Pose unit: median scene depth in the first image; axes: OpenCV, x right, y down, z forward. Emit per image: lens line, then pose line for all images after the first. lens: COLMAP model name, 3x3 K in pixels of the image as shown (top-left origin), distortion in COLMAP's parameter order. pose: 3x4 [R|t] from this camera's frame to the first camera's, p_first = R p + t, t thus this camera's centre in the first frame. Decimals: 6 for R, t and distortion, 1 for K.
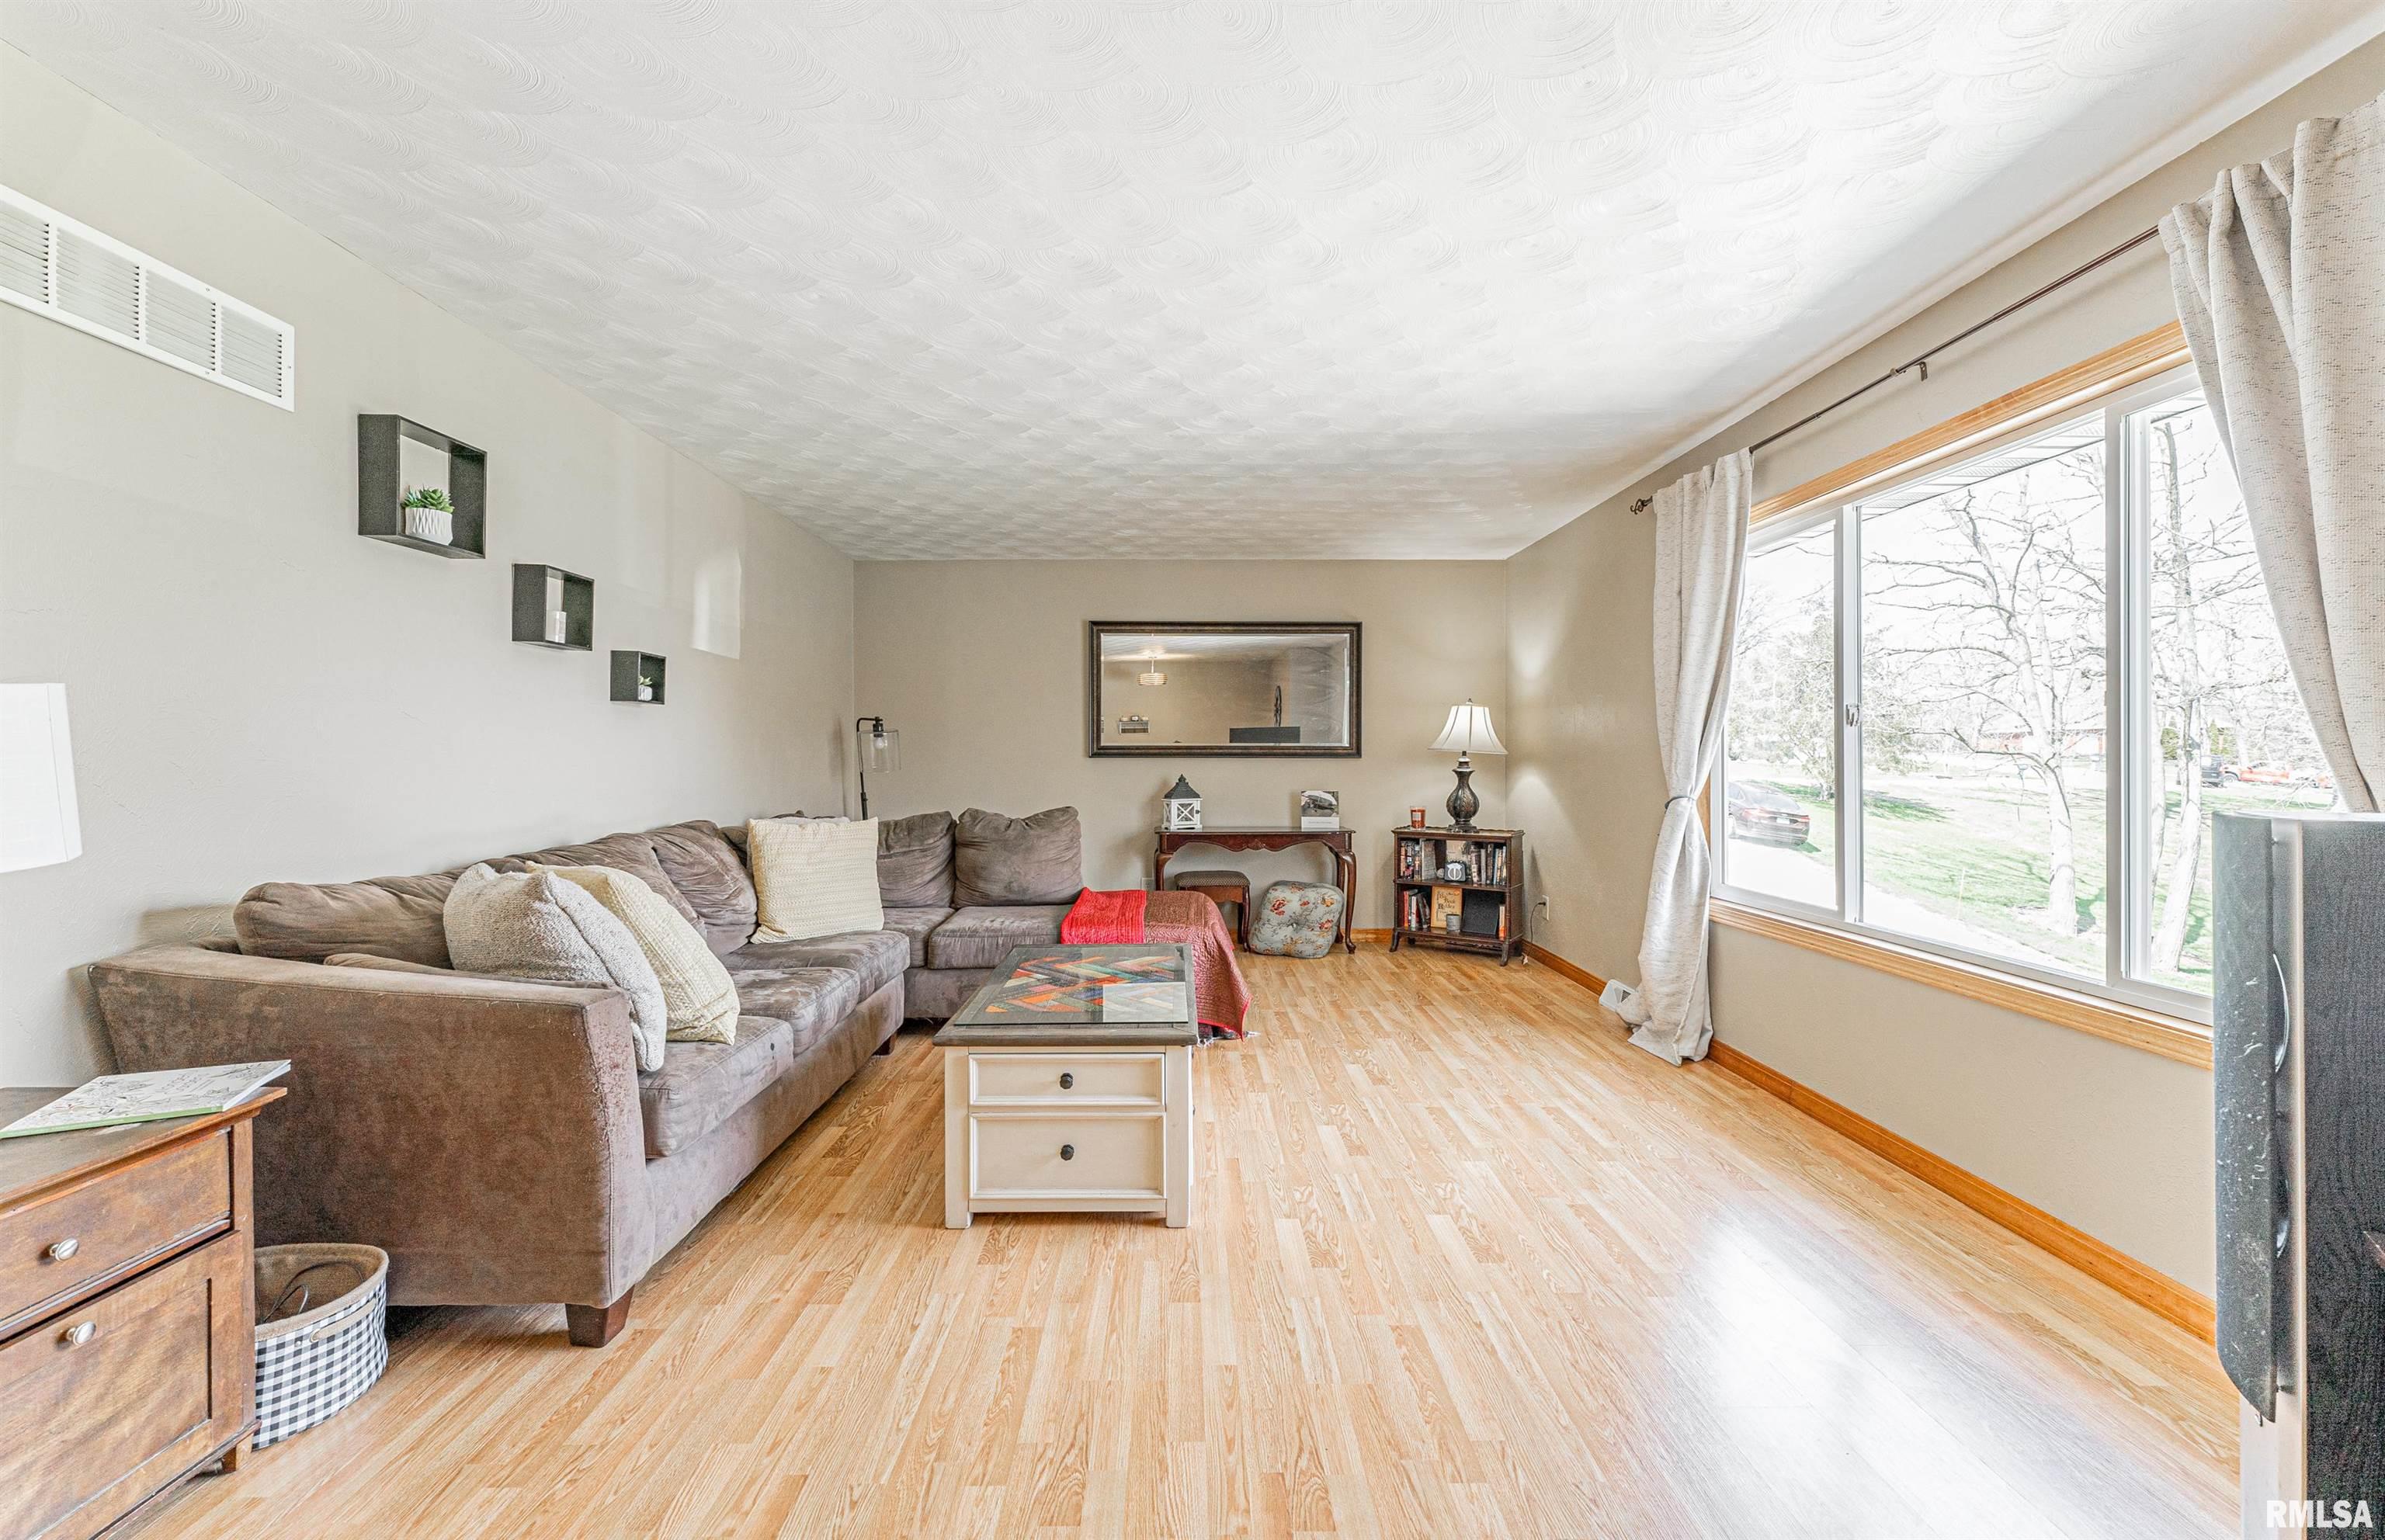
lens RADIAL K [[947.2, 0, 1179.2], [0, 947.2, 757.3], [0, 0, 1]] dist [-0.002957, -0.000090]
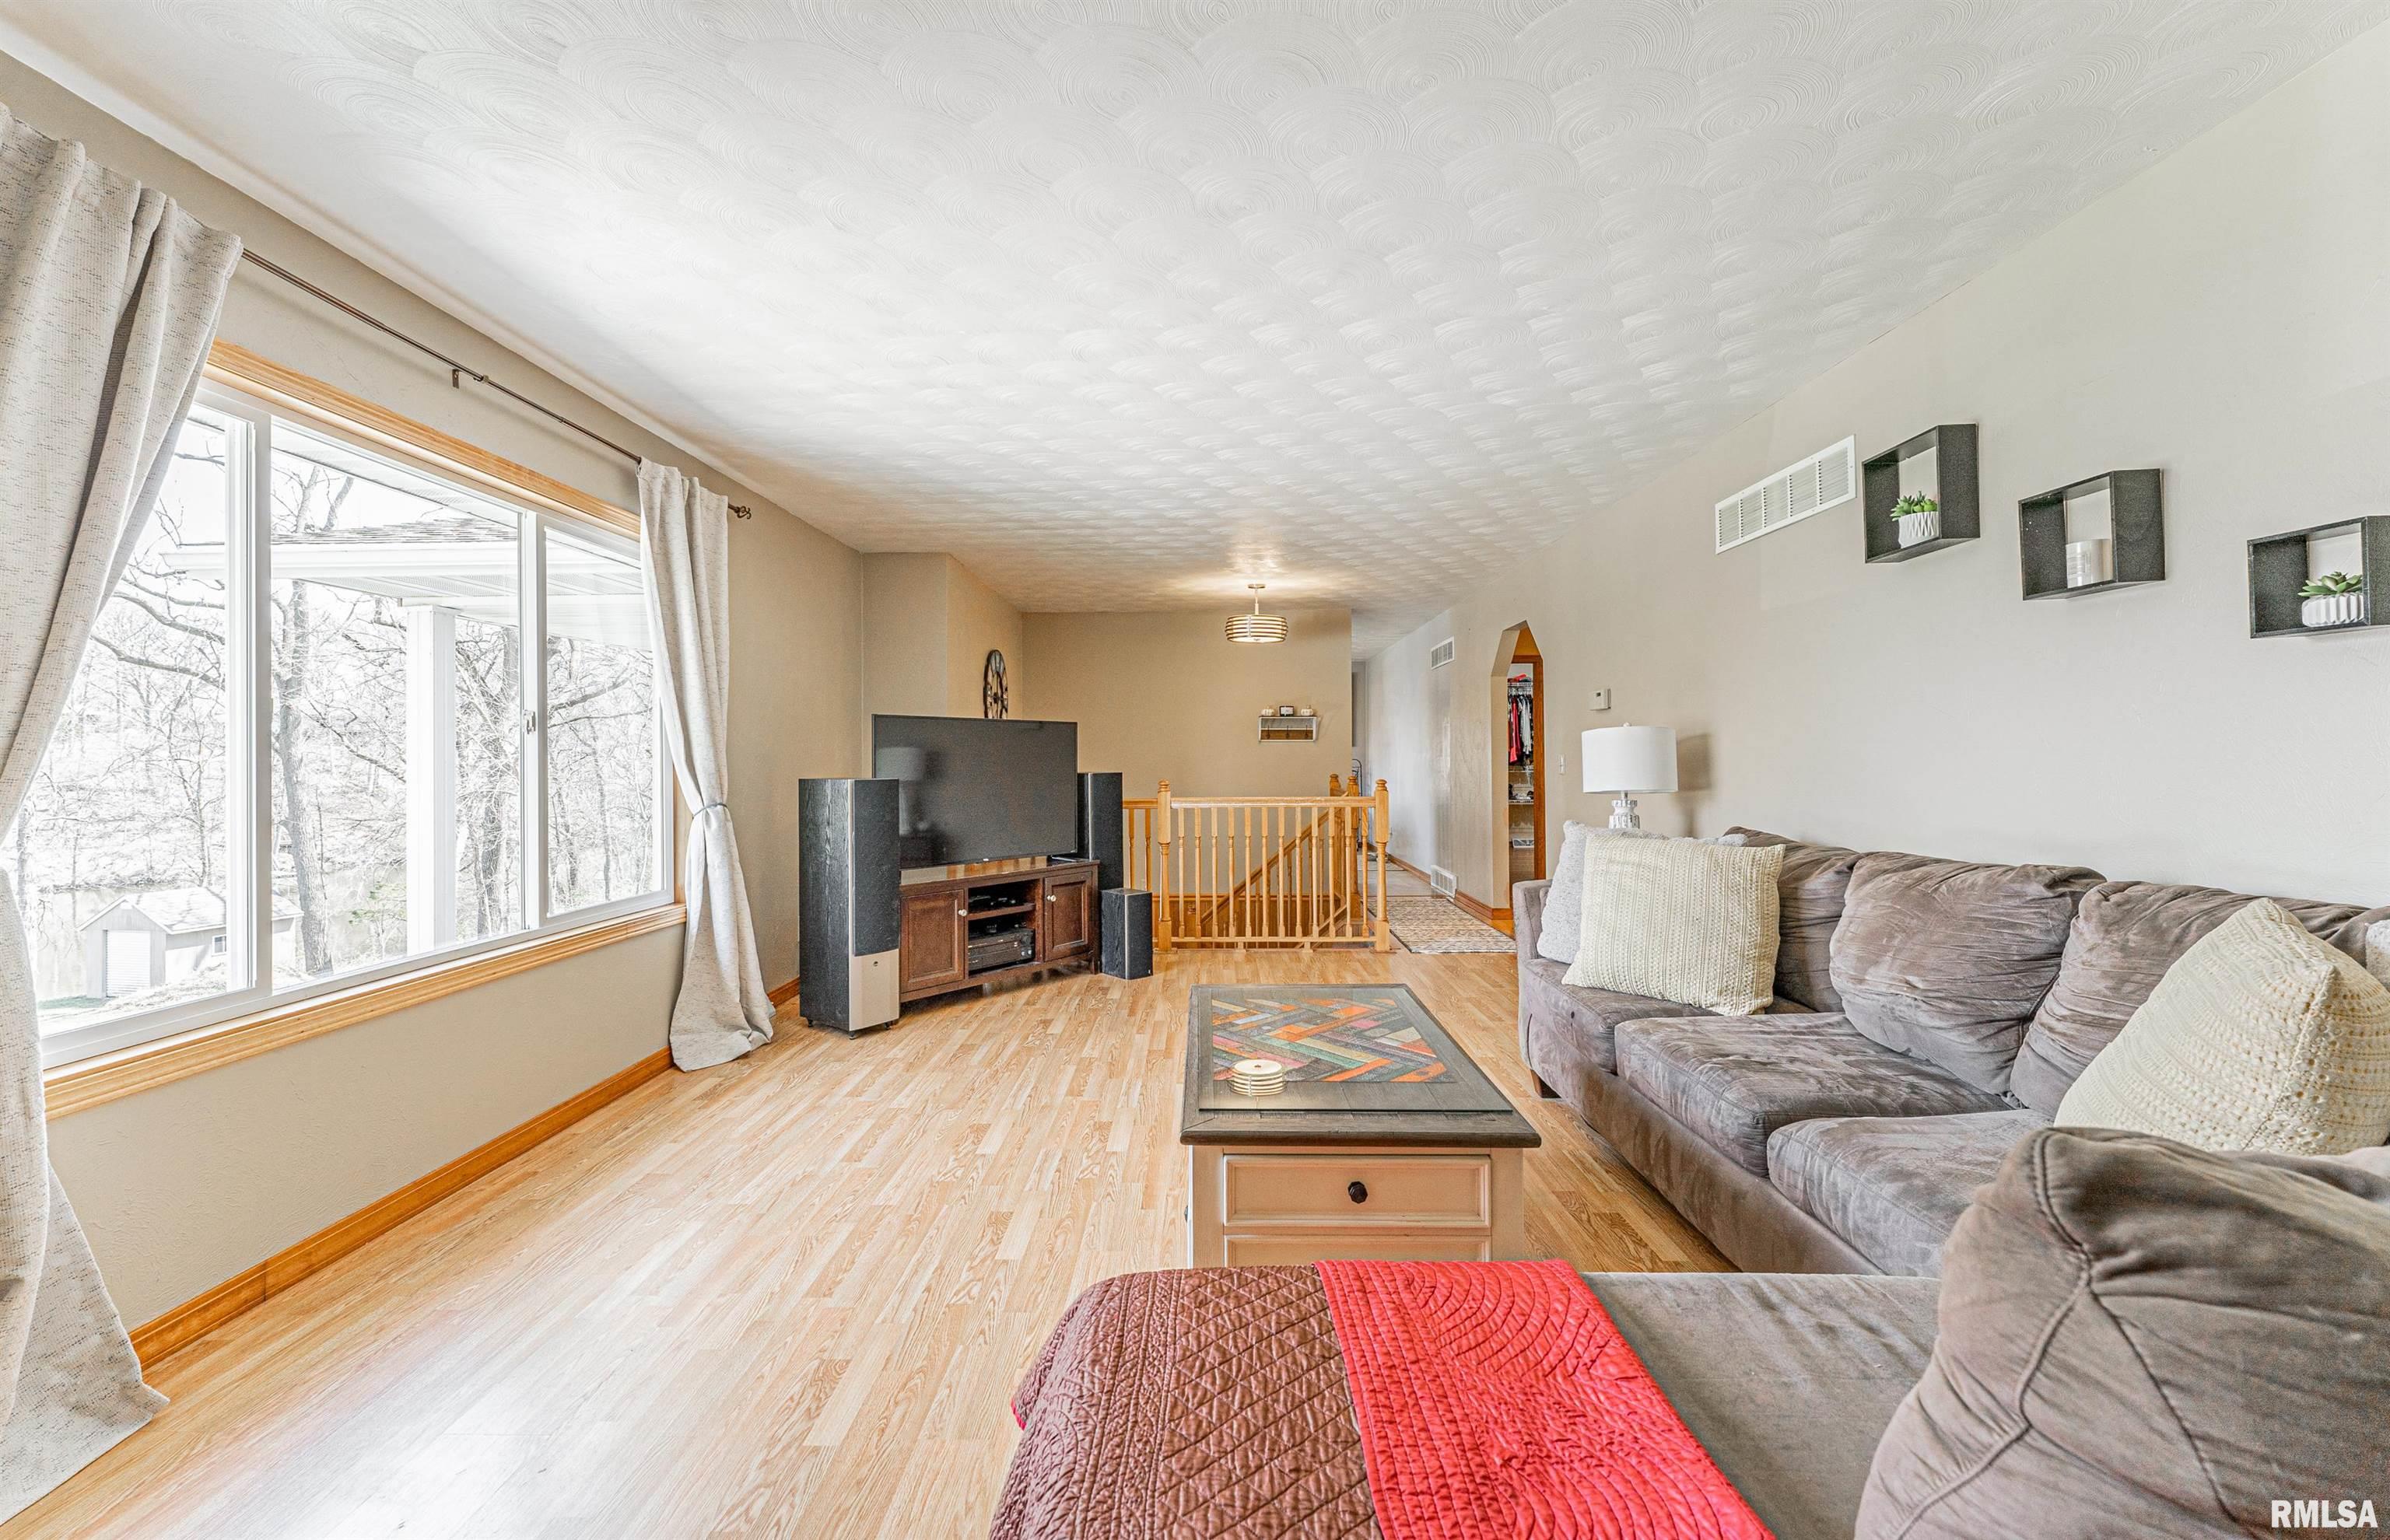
lens RADIAL K [[949.1, 0, 1181.7], [0, 949.1, 757.3], [0, 0, 1]] dist [-0.002957, -0.000090]
pose [[-0.999587, 0.009324, 0.027179, -0.002816], [0.009280, 0.999955, -0.001721, 0.000722], [-0.027193, -0.001468, -0.999629, 1.336811]]
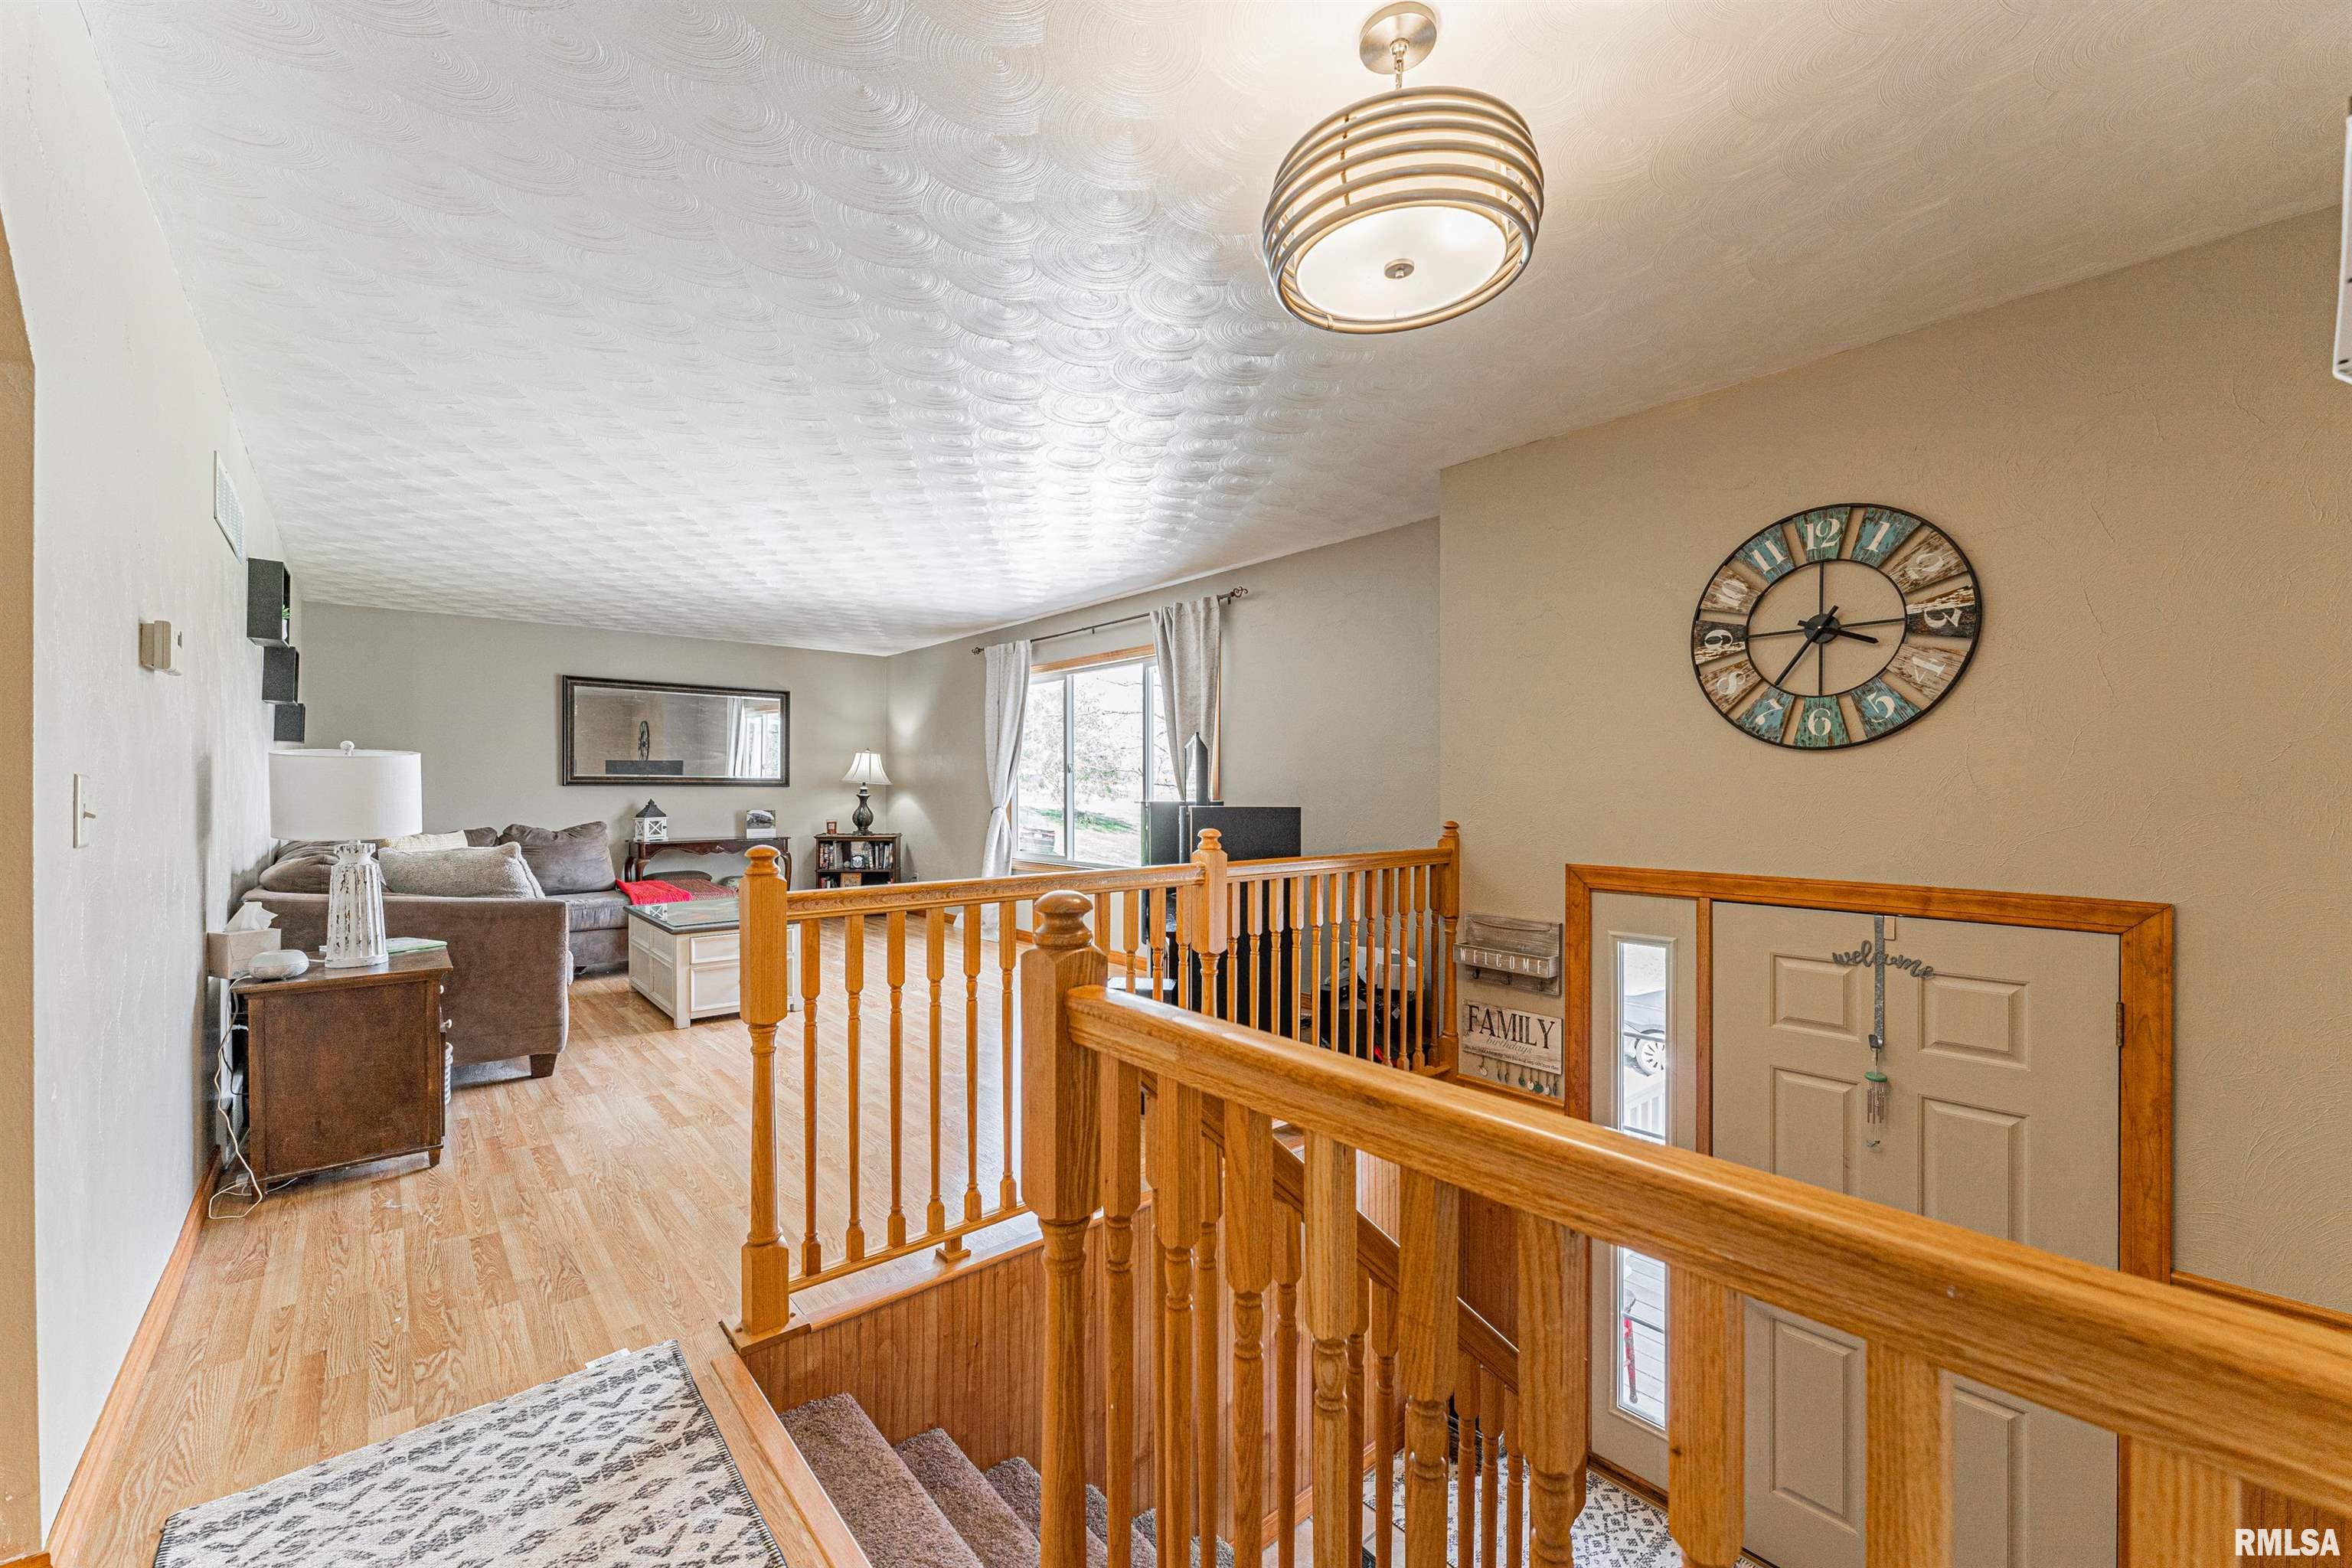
lens RADIAL K [[941.7, 0, 1161.9], [0, 941.7, 791.2], [0, 0, 1]] dist [0.000118, 0.000072]
pose [[0.764927, 0.001137, 0.644116, -0.444467], [-0.004091, 0.999987, 0.003093, 0.001048], [-0.644104, -0.005001, 0.764922, -0.674495]]
